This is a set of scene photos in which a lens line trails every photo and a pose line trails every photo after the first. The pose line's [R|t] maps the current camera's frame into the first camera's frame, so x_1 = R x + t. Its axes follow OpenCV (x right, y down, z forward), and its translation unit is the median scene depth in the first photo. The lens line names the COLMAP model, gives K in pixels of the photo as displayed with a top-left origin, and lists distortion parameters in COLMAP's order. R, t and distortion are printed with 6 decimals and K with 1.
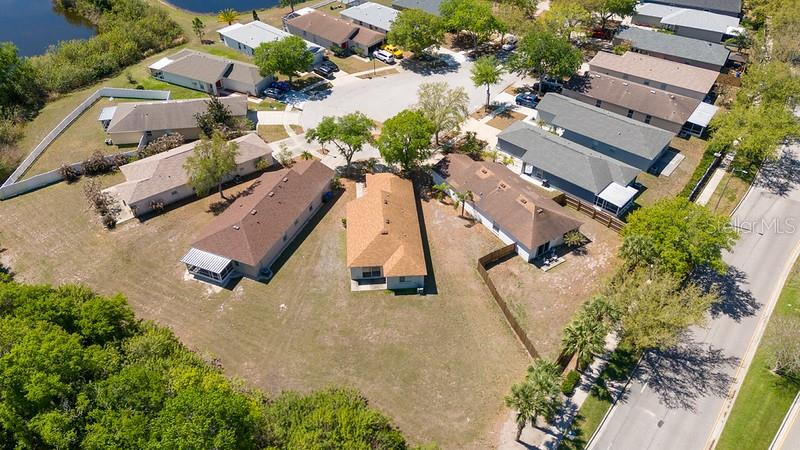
lens RADIAL K [[576.1, 0, 400.0], [0, 576.1, 225.0], [0, 0, 1]] dist [0.029823, -0.001061]
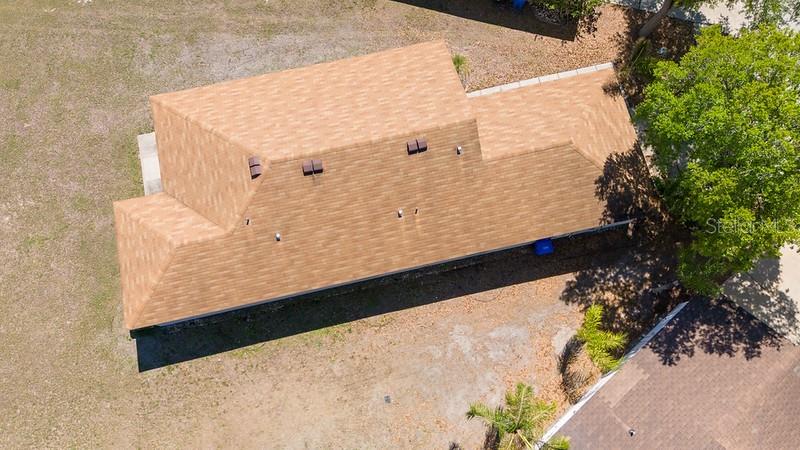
lens RADIAL K [[576.1, 0, 400.0], [0, 576.1, 225.0], [0, 0, 1]] dist [0.029823, -0.001061]
pose [[0.139700, 0.958060, -0.250211, 0.081240], [-0.642376, 0.279987, 0.713414, -0.224653], [0.753549, 0.061066, 0.654549, 0.801520]]
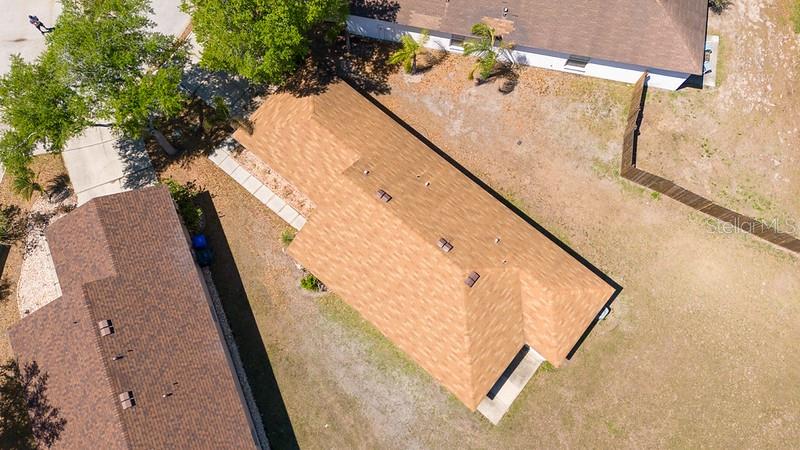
lens RADIAL K [[576.1, 0, 400.0], [0, 576.1, 225.0], [0, 0, 1]] dist [0.029823, -0.001061]
pose [[0.698968, -0.690762, 0.185182, -0.101234], [0.458826, 0.631769, 0.624777, -0.260120], [-0.548564, -0.351732, 0.758526, 0.689050]]
